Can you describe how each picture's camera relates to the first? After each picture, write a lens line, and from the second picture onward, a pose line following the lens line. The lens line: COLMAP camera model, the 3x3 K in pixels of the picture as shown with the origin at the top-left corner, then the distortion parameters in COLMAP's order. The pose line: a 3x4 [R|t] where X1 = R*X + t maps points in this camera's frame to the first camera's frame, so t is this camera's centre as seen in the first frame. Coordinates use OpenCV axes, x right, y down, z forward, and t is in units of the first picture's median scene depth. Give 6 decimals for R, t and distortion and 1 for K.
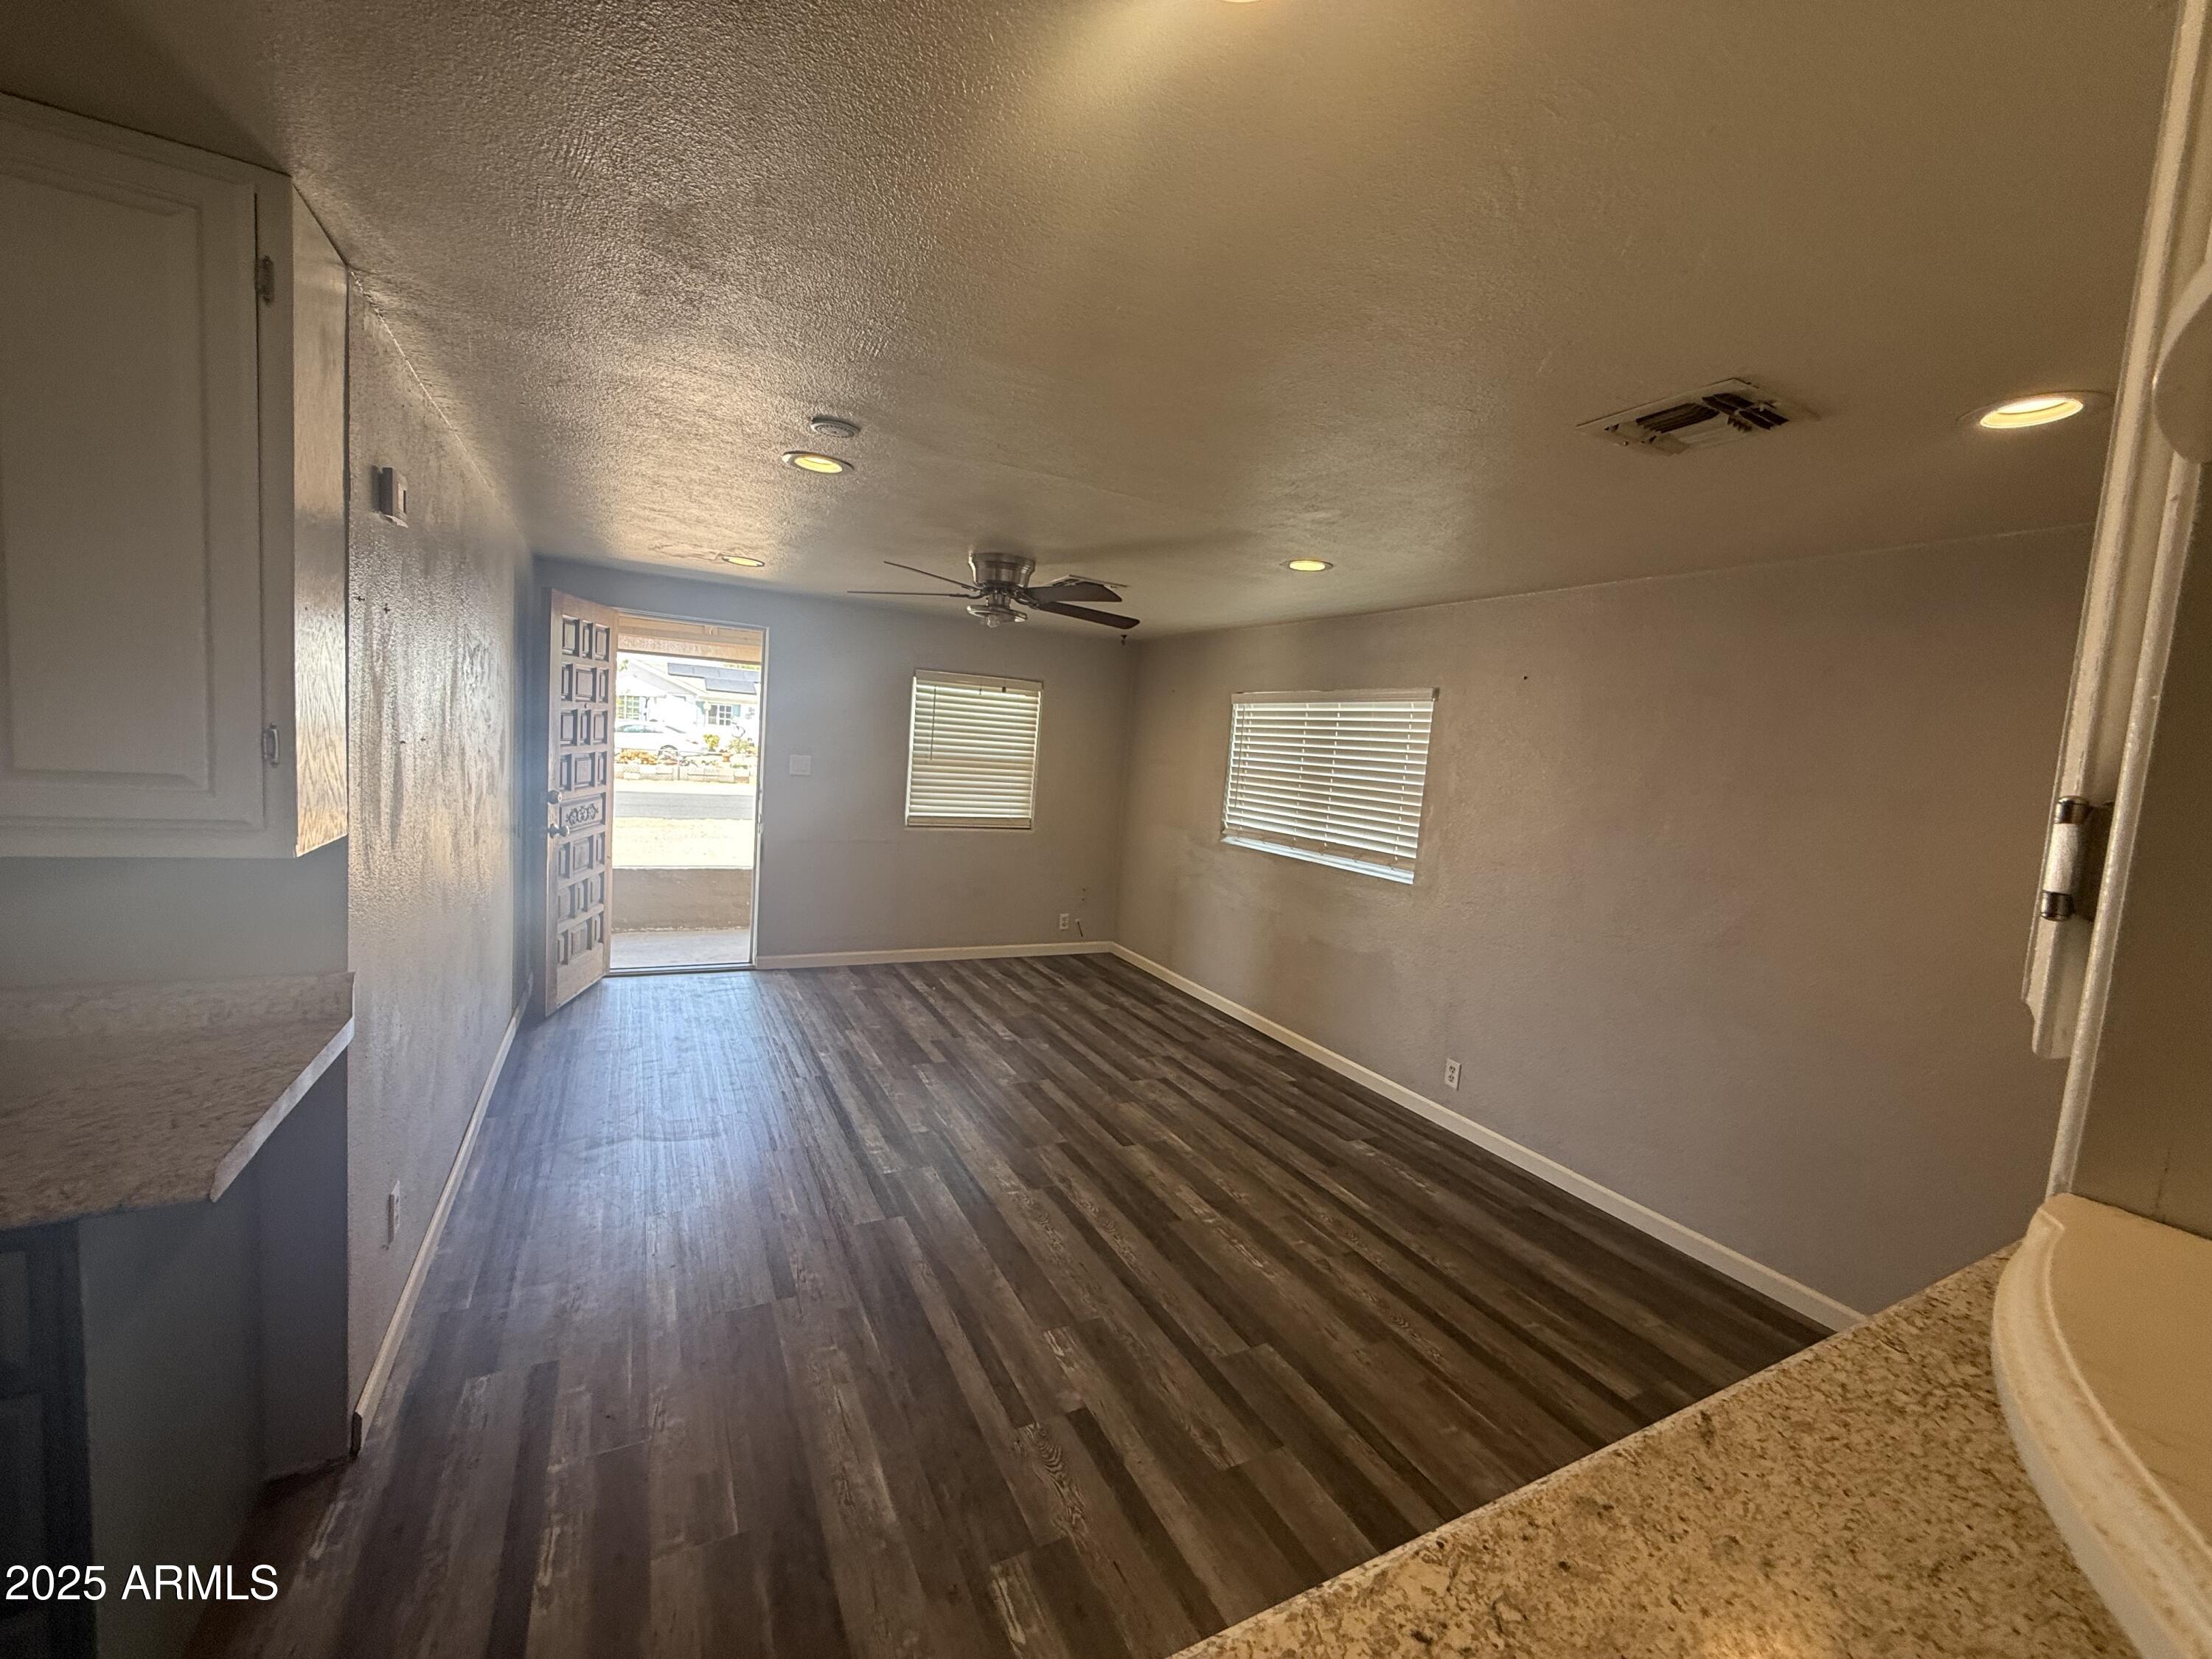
lens RADIAL K [[881.3, 0, 1102.5], [0, 881.3, 827.4], [0, 0, 1]] dist [0.000629, -0.000038]
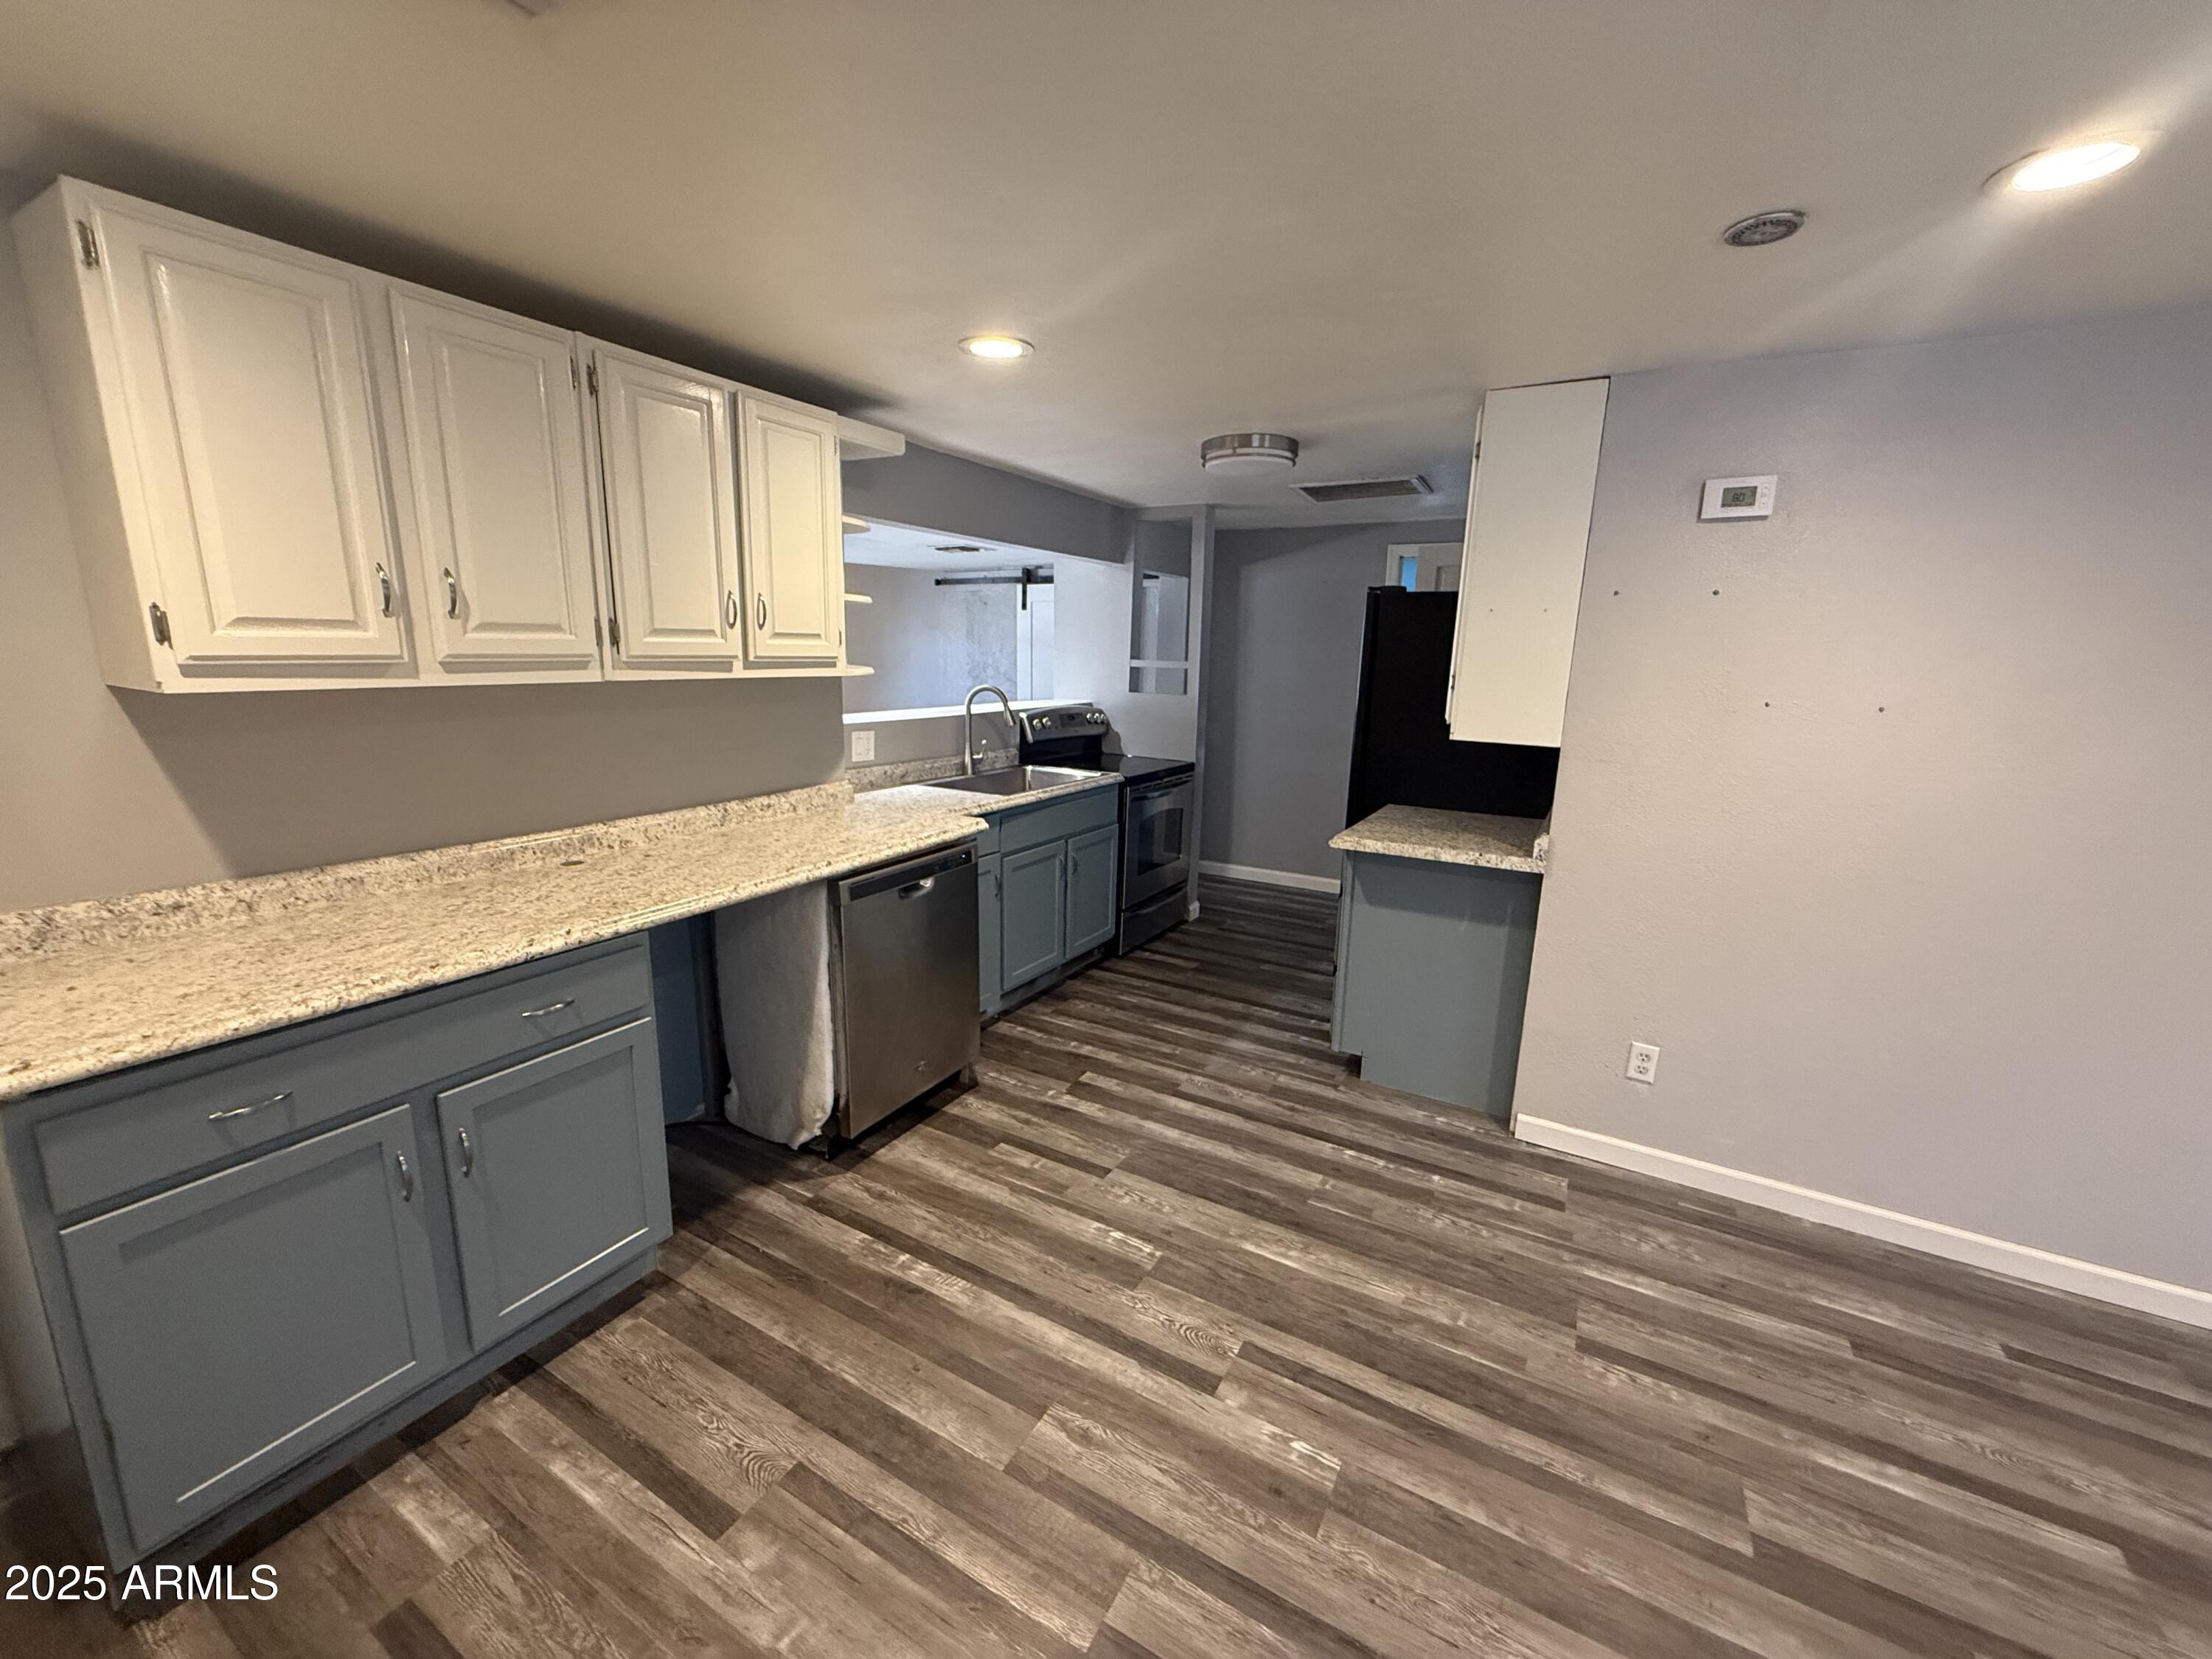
lens RADIAL K [[881.3, 0, 1103.2], [0, 881.3, 829.3], [0, 0, 1]] dist [0.000629, -0.000038]
pose [[-0.839553, 0.015399, -0.543060, 0.320610], [-0.139981, 0.959716, 0.243620, -0.056946], [0.524935, 0.280550, -0.803576, 0.869956]]
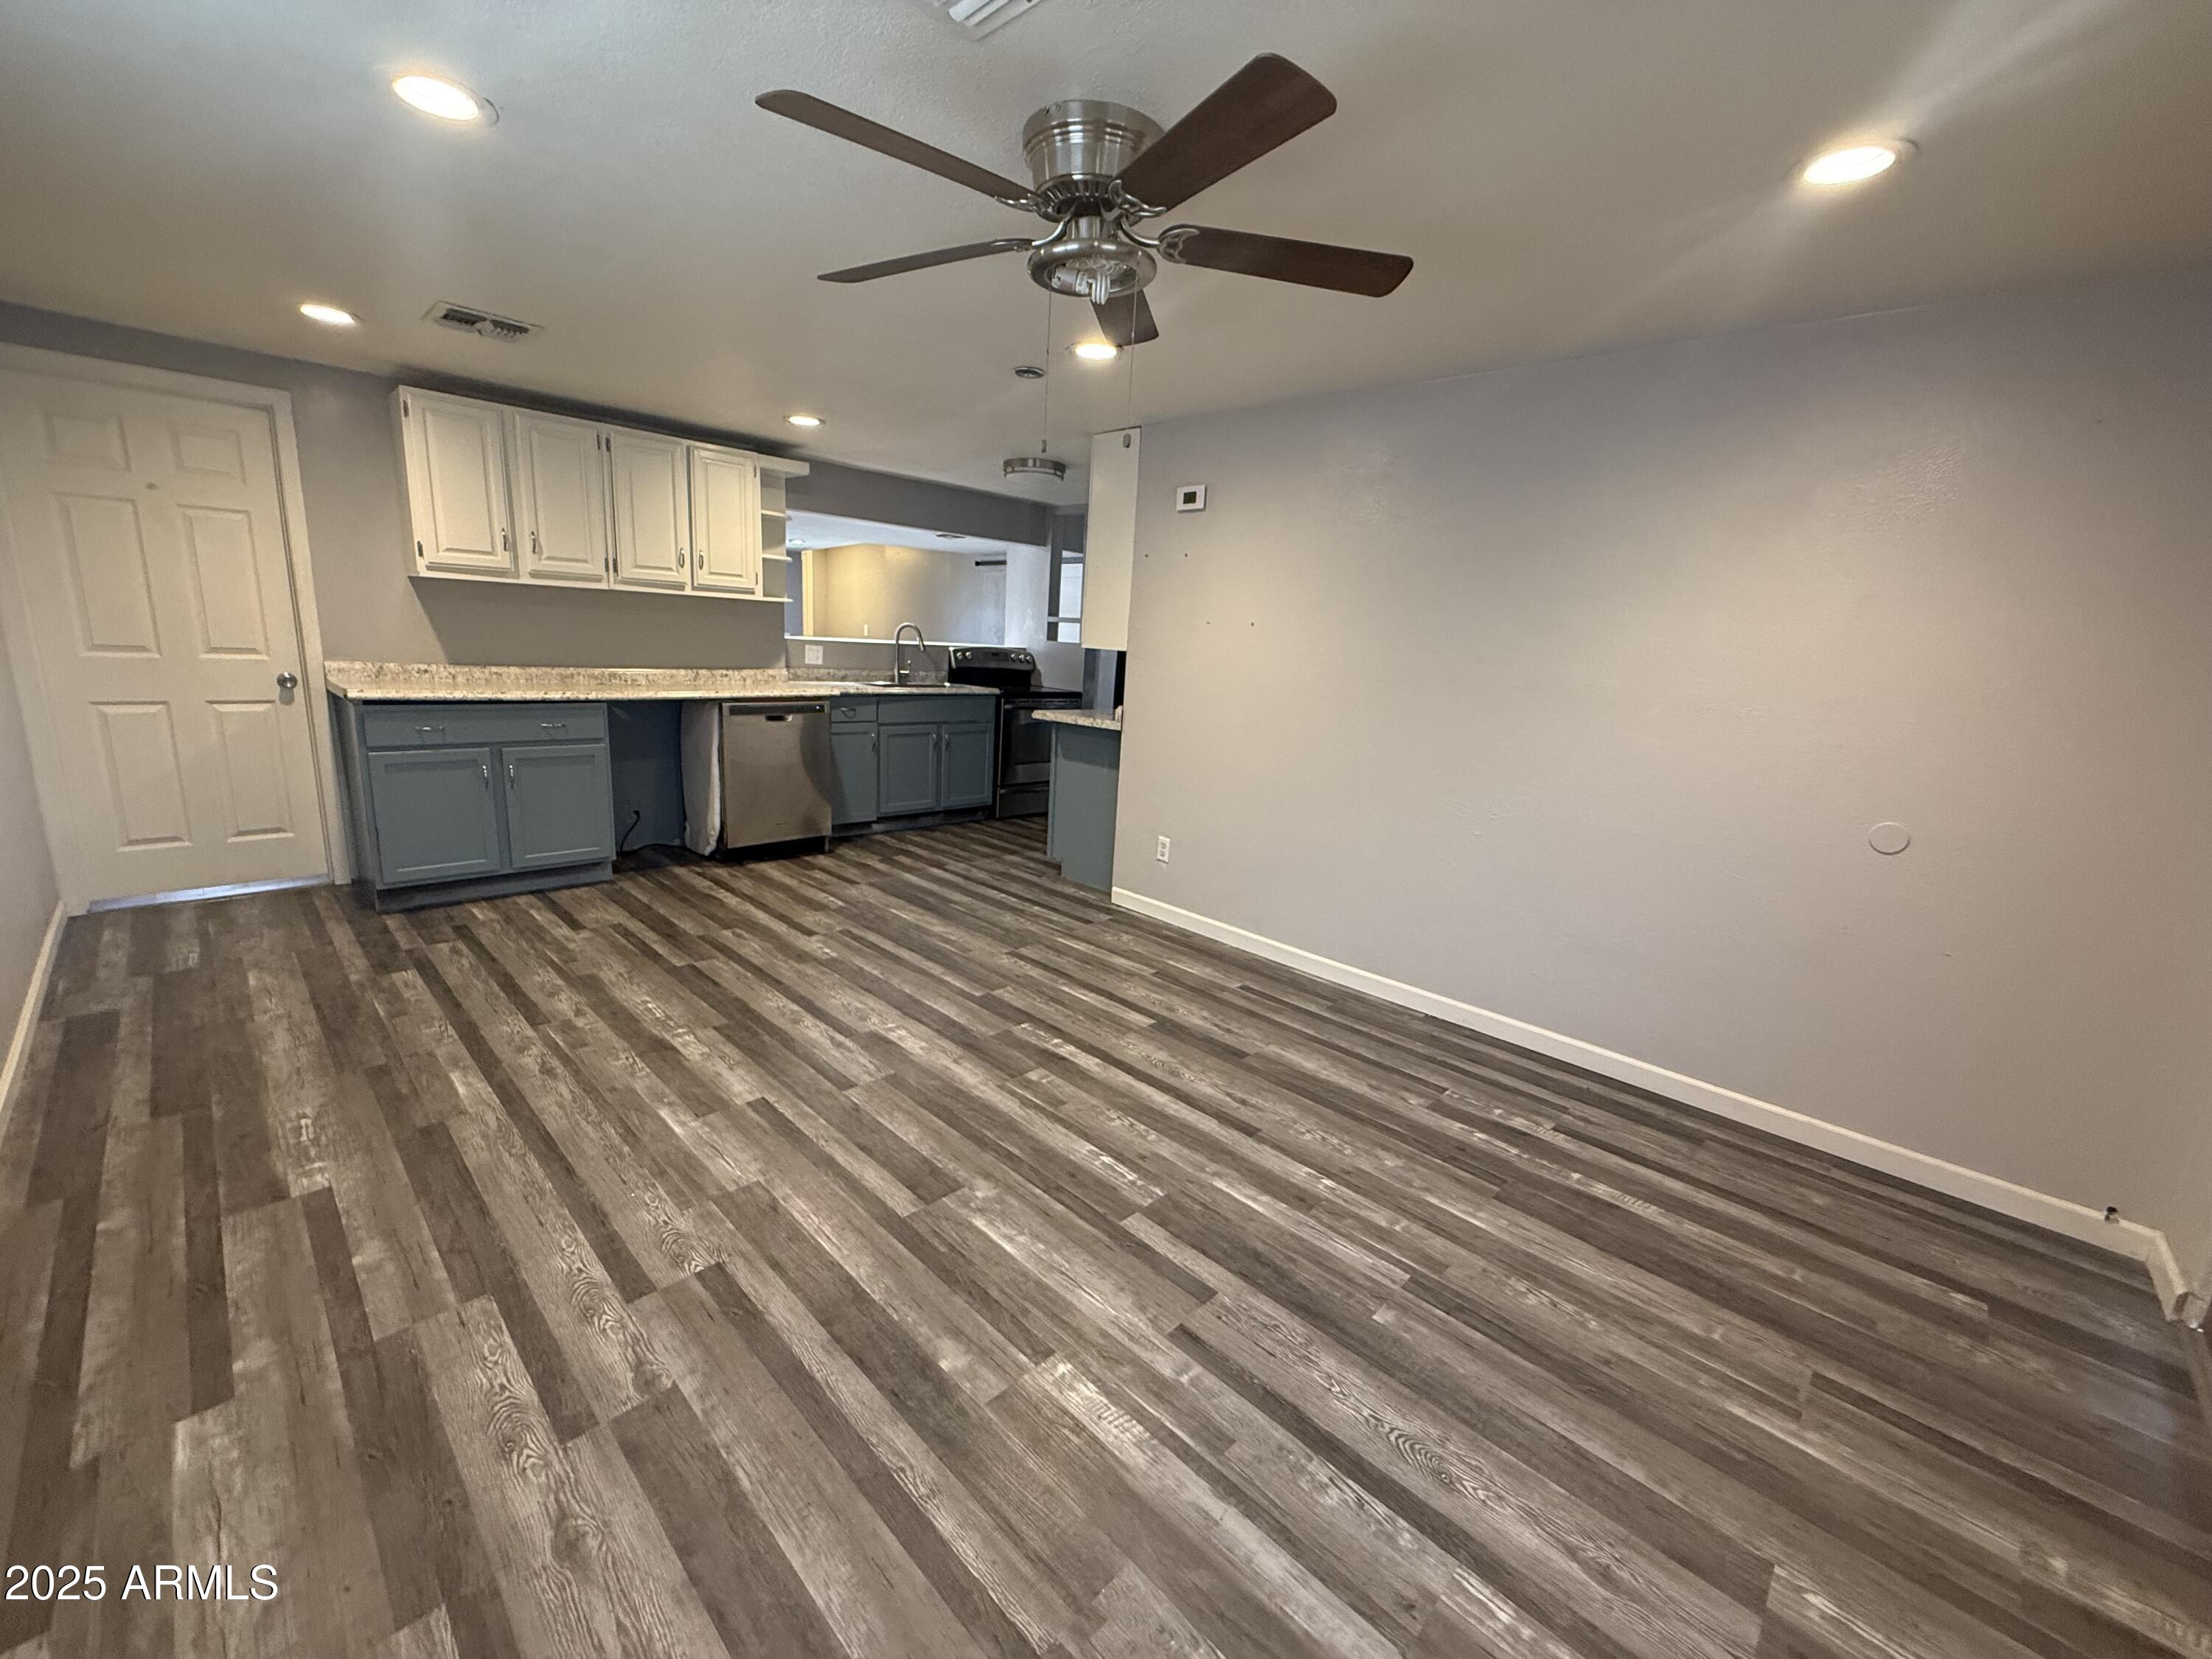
lens RADIAL K [[881.3, 0, 1104.5], [0, 881.3, 831.4], [0, 0, 1]] dist [0.000629, -0.000038]
pose [[-0.941953, -0.061181, -0.330122, 0.011721], [-0.159986, 0.946240, 0.281129, -0.097019], [0.295175, 0.317626, -0.901102, 1.608627]]
